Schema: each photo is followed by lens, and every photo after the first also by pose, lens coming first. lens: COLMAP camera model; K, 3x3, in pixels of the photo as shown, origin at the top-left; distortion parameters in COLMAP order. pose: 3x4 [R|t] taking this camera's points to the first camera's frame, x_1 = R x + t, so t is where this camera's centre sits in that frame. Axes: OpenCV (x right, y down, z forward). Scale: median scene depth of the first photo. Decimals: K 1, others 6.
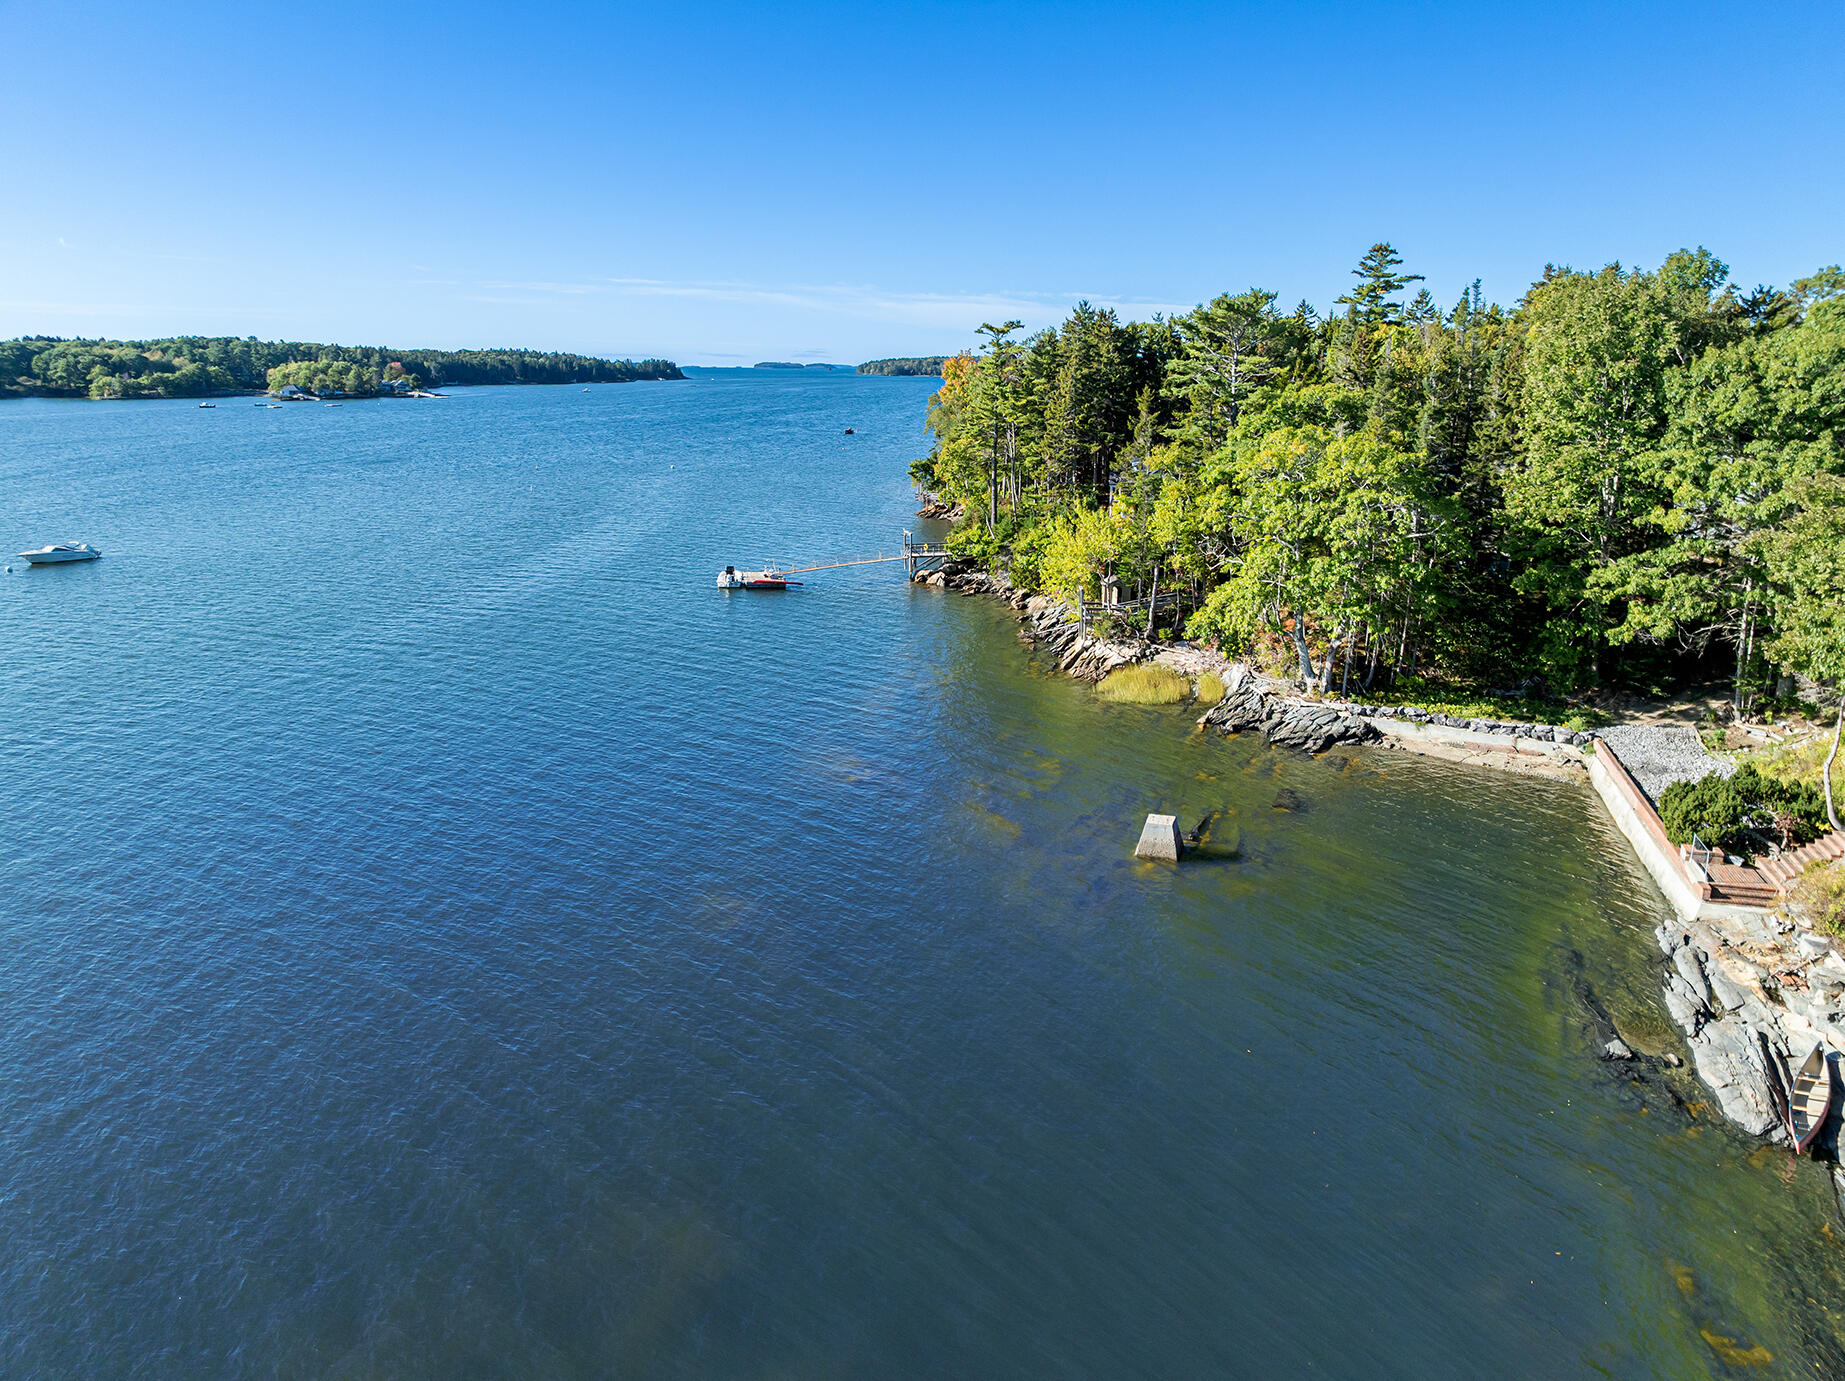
lens RADIAL K [[1294.3, 0, 922.5], [0, 1294.3, 690.5], [0, 0, 1]] dist [0.002105, 0.000303]
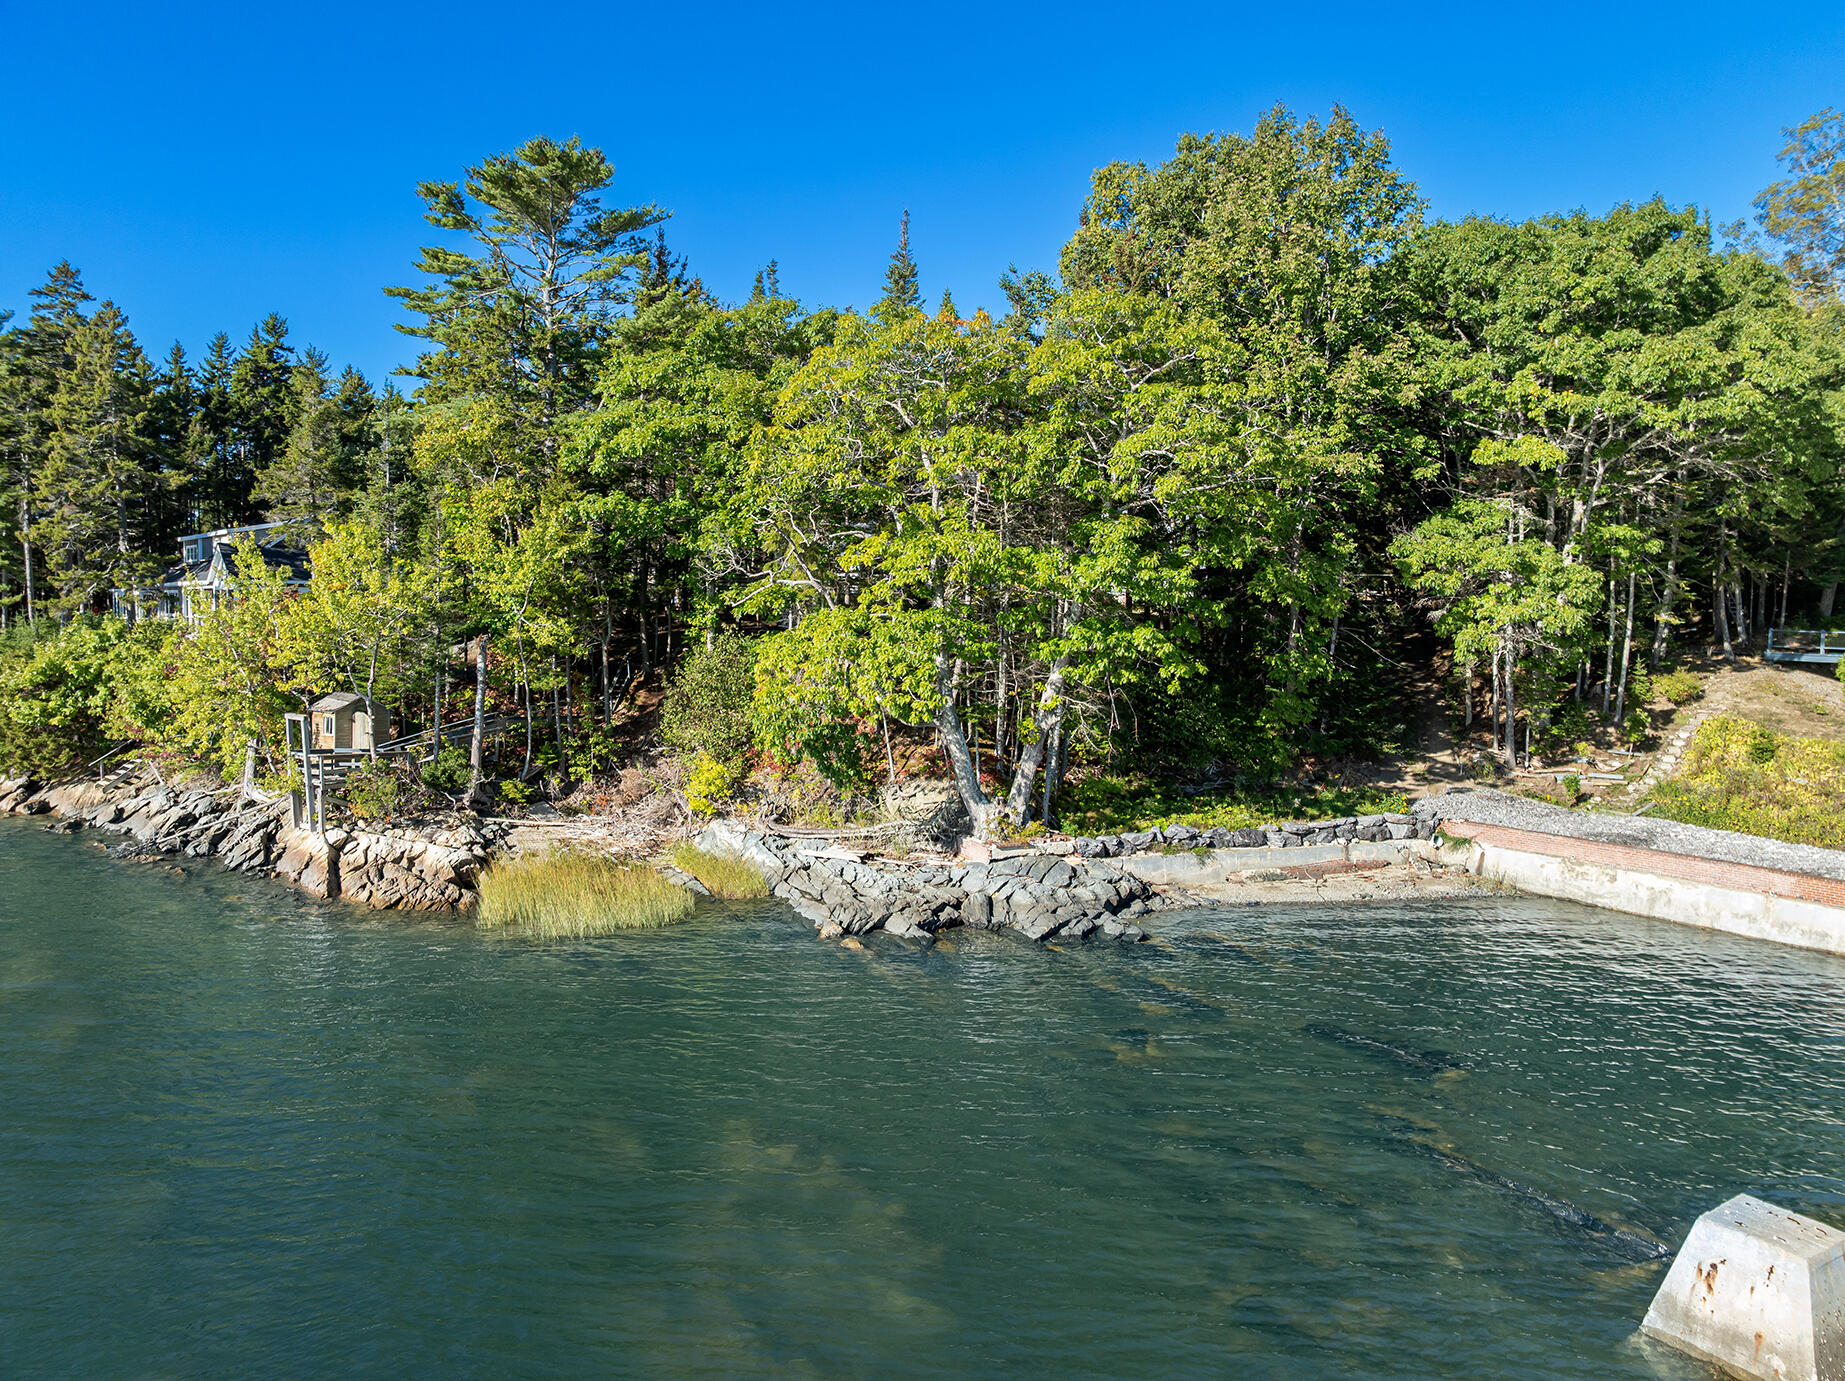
lens RADIAL K [[1294.3, 0, 922.5], [0, 1294.3, 690.5], [0, 0, 1]] dist [0.002105, 0.000303]
pose [[0.655714, -0.053371, 0.753120, -0.088407], [0.180607, 0.979627, -0.087824, -0.013209], [-0.733089, 0.193606, 0.651994, 0.706874]]
